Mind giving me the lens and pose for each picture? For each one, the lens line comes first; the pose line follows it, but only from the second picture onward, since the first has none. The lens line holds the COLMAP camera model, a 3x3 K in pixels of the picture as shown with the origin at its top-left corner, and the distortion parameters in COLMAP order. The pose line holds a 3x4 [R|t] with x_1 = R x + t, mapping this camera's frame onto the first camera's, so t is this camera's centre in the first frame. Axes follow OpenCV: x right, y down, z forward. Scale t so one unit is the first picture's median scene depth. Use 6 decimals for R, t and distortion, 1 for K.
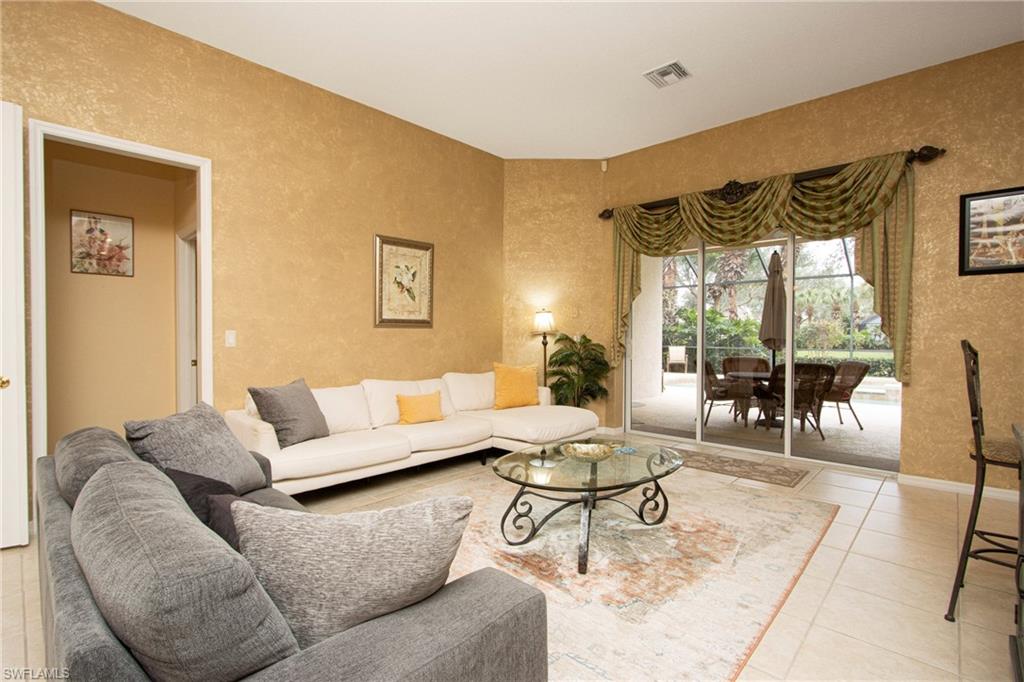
lens RADIAL K [[477.4, 0, 507.6], [0, 477.4, 340.5], [0, 0, 1]] dist [-0.014028, 0.002064]
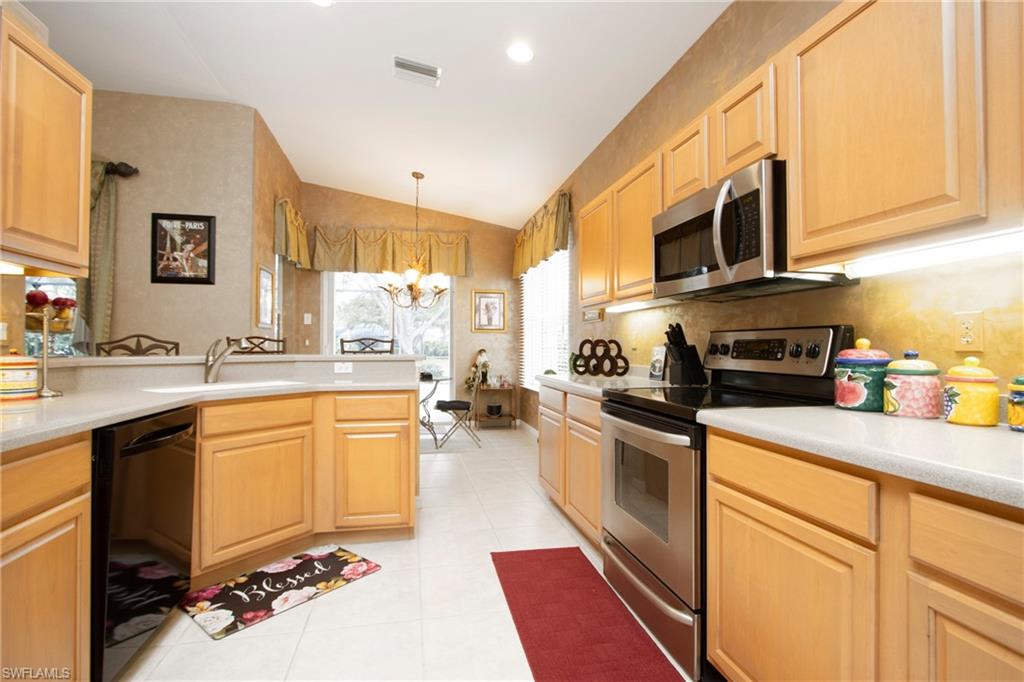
lens RADIAL K [[477.4, 0, 509.5], [0, 477.4, 340.6], [0, 0, 1]] dist [-0.014028, 0.002064]
pose [[0.578105, 0.009610, 0.815906, 0.398278], [0.009768, 0.999777, -0.018697, 0.024882], [-0.815904, 0.018779, 0.577882, -0.280957]]
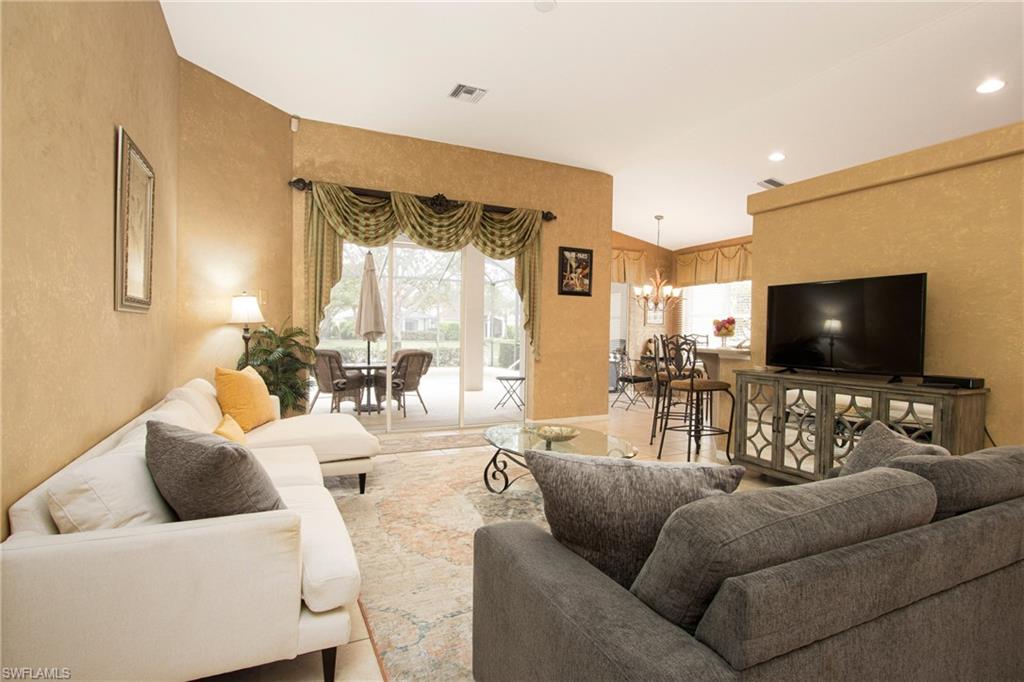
lens RADIAL K [[514.8, 0, 509.6], [0, 514.8, 340.7], [0, 0, 1]] dist [-0.012924, 0.000079]
pose [[0.362074, -0.013948, 0.932045, -0.607382], [-0.001977, 0.999874, 0.015731, -0.002388], [-0.932147, -0.007538, 0.362001, 0.381812]]
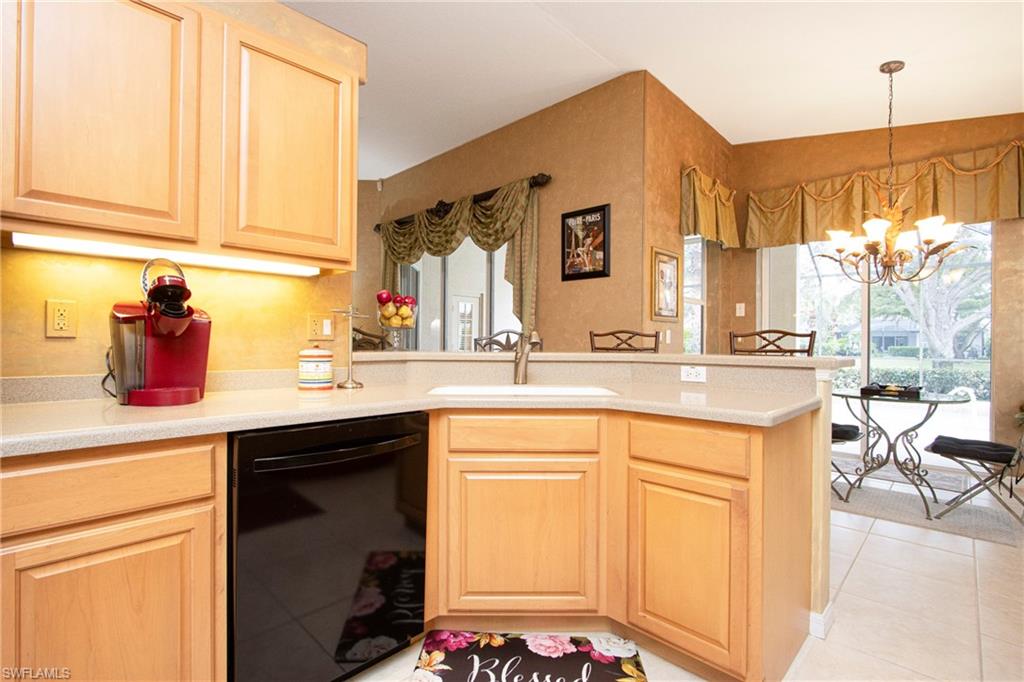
lens RADIAL K [[477.4, 0, 506.1], [0, 477.4, 341.0], [0, 0, 1]] dist [-0.014028, 0.002064]
pose [[0.999664, 0.004823, -0.025477, 0.645034], [-0.005201, 0.999878, -0.014759, 0.024616], [0.025402, 0.014887, 0.999566, -0.157482]]
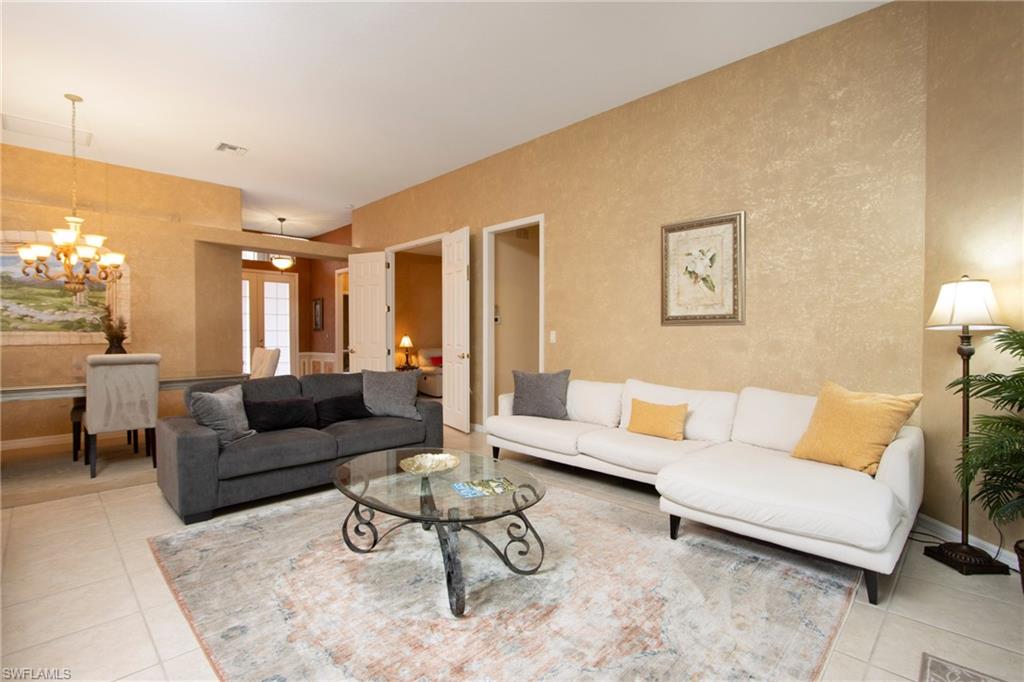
lens RADIAL K [[477.4, 0, 509.4], [0, 477.4, 339.9], [0, 0, 1]] dist [-0.014028, 0.002064]
pose [[-0.025441, 0.010445, -0.999622, 0.614312], [-0.013114, 0.999856, 0.010781, -0.006036], [0.999590, 0.013383, -0.025301, 0.686155]]
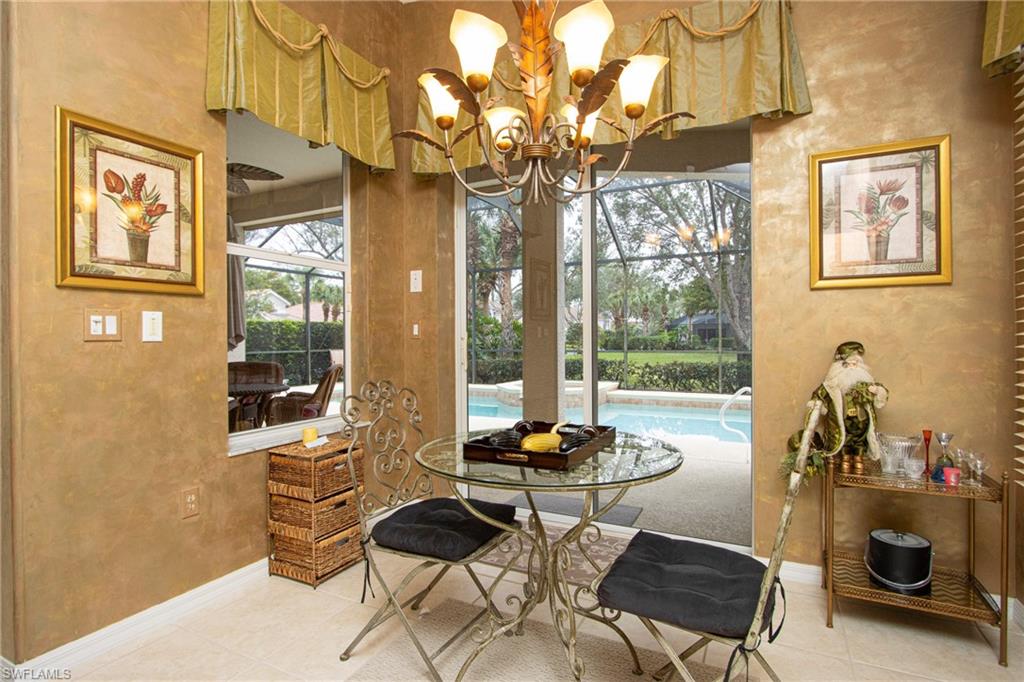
lens RADIAL K [[514.8, 0, 511.4], [0, 514.8, 339.8], [0, 0, 1]] dist [-0.012924, 0.000079]
pose [[0.962467, -0.010354, 0.271201, 1.084115], [0.013230, 0.999874, -0.008780, 0.021074], [-0.271076, 0.012038, 0.962483, 0.238402]]
